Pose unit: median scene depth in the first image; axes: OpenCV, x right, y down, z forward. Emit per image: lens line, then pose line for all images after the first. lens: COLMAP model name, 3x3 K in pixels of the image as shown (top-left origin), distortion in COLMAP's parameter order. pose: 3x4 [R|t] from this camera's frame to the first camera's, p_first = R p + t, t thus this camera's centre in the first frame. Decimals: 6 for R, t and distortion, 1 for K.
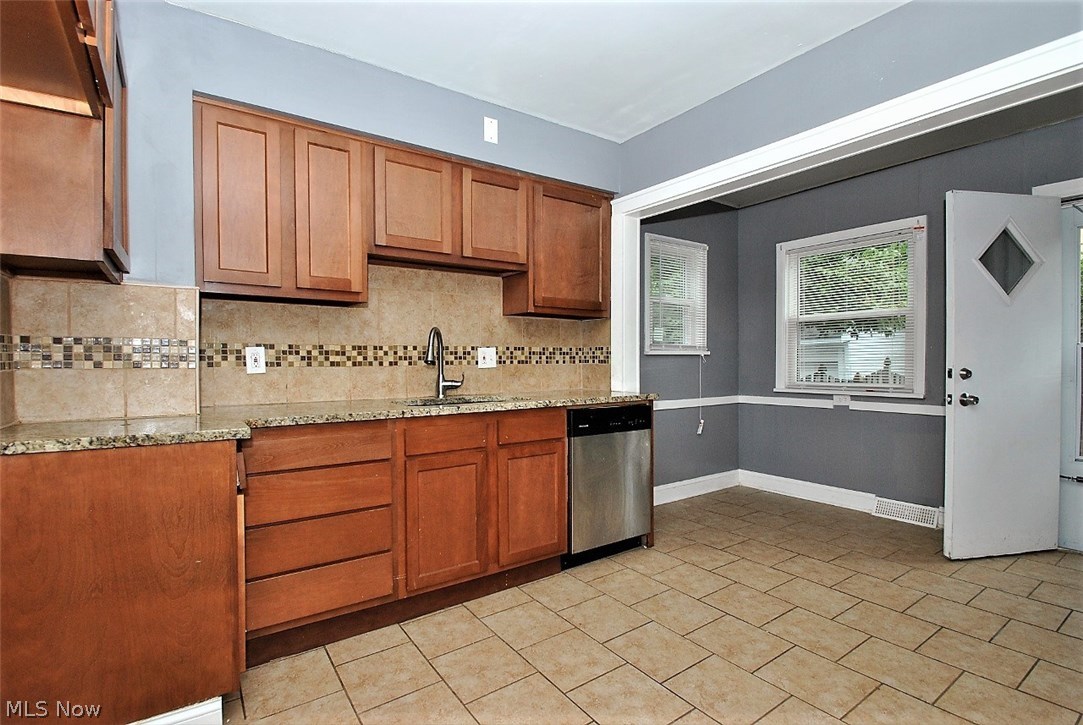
lens RADIAL K [[513.5, 0, 528.9], [0, 513.5, 376.6], [0, 0, 1]] dist [-0.001414, -0.001094]
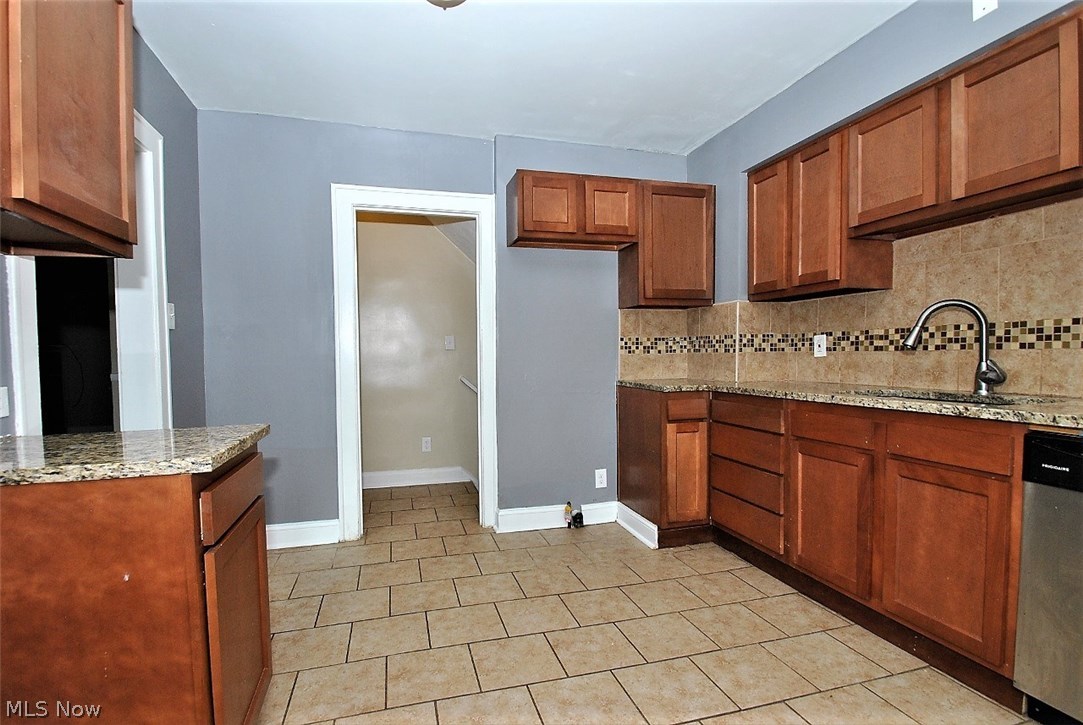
lens RADIAL K [[513.5, 0, 528.9], [0, 513.5, 376.6], [0, 0, 1]] dist [-0.001414, -0.001094]
pose [[-0.327742, 0.049937, -0.943447, 0.792413], [-0.013734, 0.998245, 0.057609, -0.018273], [0.944668, 0.031838, -0.326480, 0.693199]]
